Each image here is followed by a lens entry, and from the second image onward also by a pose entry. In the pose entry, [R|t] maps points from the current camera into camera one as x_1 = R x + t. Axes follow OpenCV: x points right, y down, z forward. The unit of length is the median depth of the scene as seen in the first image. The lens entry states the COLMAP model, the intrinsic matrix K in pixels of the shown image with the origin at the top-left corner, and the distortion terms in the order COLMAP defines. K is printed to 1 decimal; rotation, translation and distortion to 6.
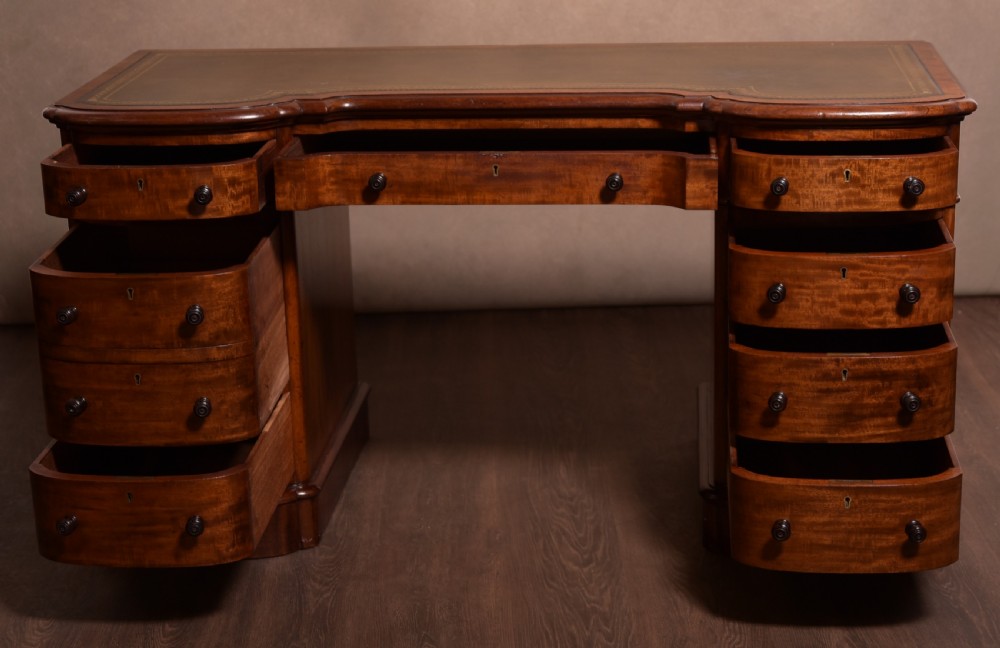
lens RADIAL K [[1935.3, 0, 500.0], [0, 1935.3, 324.0], [0, 0, 1]] dist [0.061235, 0.112007]
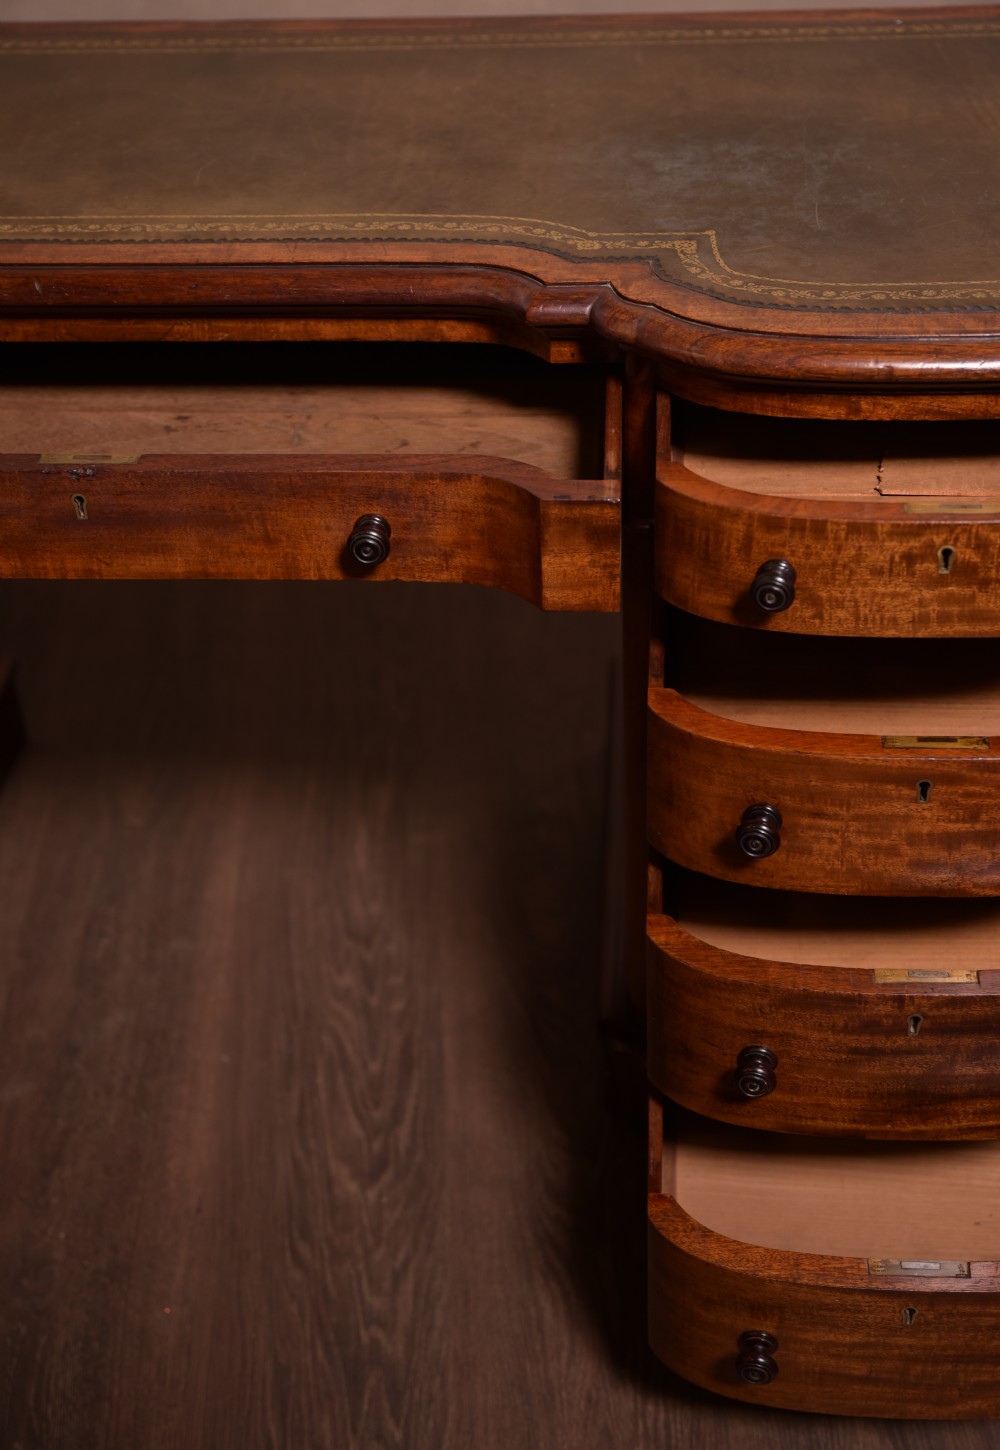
lens RADIAL K [[1954.6, 0, 500.0], [0, 1954.6, 725.0], [0, 0, 1]] dist [0.038488, 0.124704]
pose [[0.999626, -0.025952, 0.008661, 0.083951], [0.021289, 0.936657, 0.349600, -0.184377], [-0.017185, -0.349285, 0.936859, 0.614232]]
